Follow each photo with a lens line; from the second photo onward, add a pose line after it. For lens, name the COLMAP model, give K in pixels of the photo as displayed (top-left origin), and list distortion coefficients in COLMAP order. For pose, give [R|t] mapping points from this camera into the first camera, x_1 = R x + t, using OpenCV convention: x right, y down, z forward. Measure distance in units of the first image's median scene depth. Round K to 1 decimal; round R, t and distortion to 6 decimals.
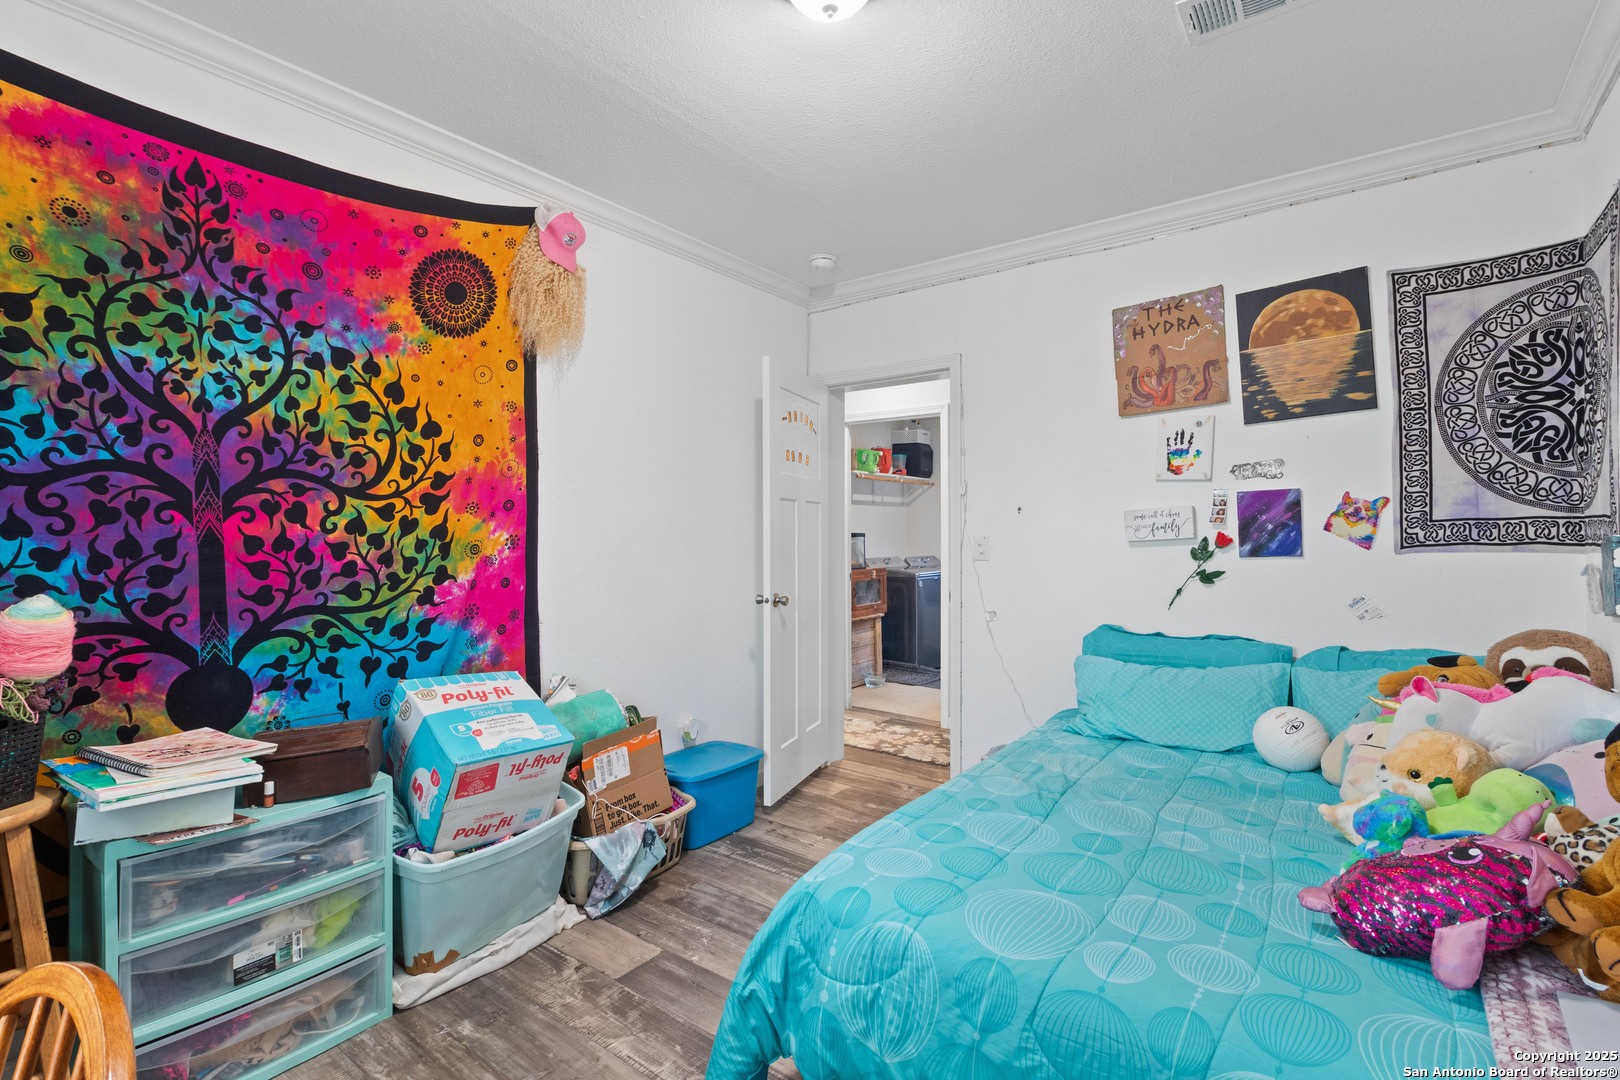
lens RADIAL K [[754.2, 0, 804.5], [0, 754.2, 532.3], [0, 0, 1]] dist [0.004494, -0.000851]
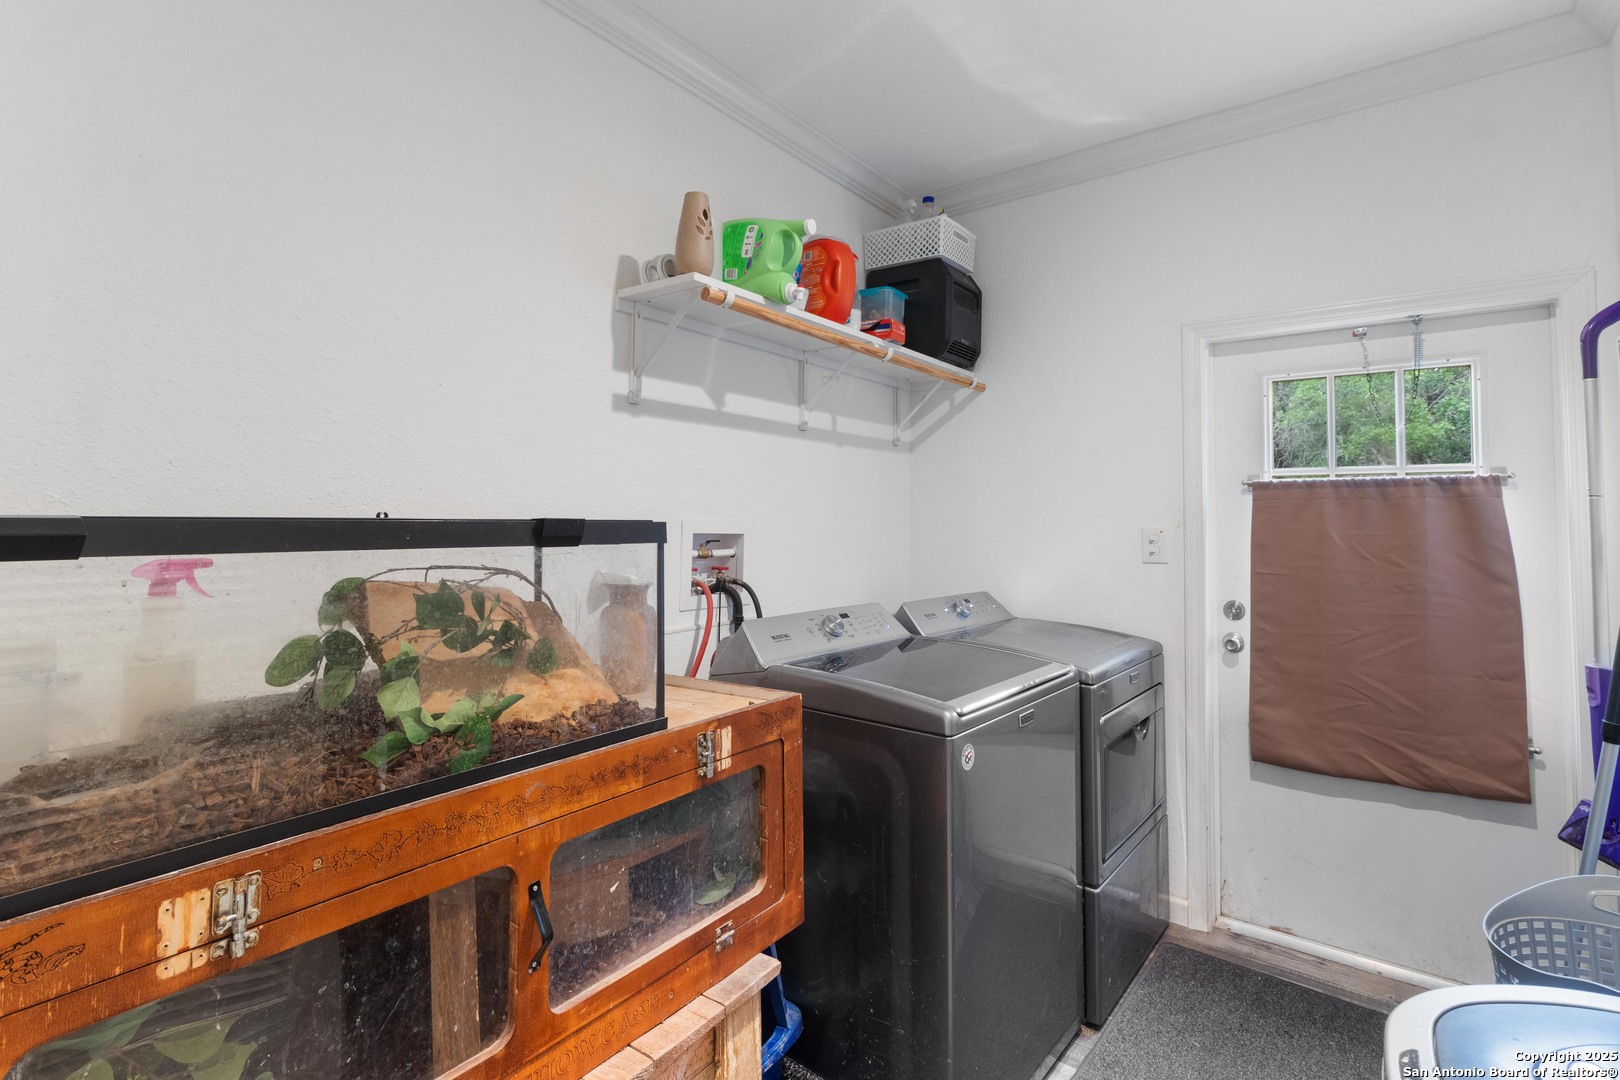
lens RADIAL K [[754.2, 0, 804.5], [0, 754.2, 532.3], [0, 0, 1]] dist [0.004494, -0.000851]
pose [[0.999995, 0.001797, -0.002664, 0.092881], [-0.001766, 0.999931, 0.011653, 0.000430], [0.002685, -0.011648, 0.999929, 0.675972]]
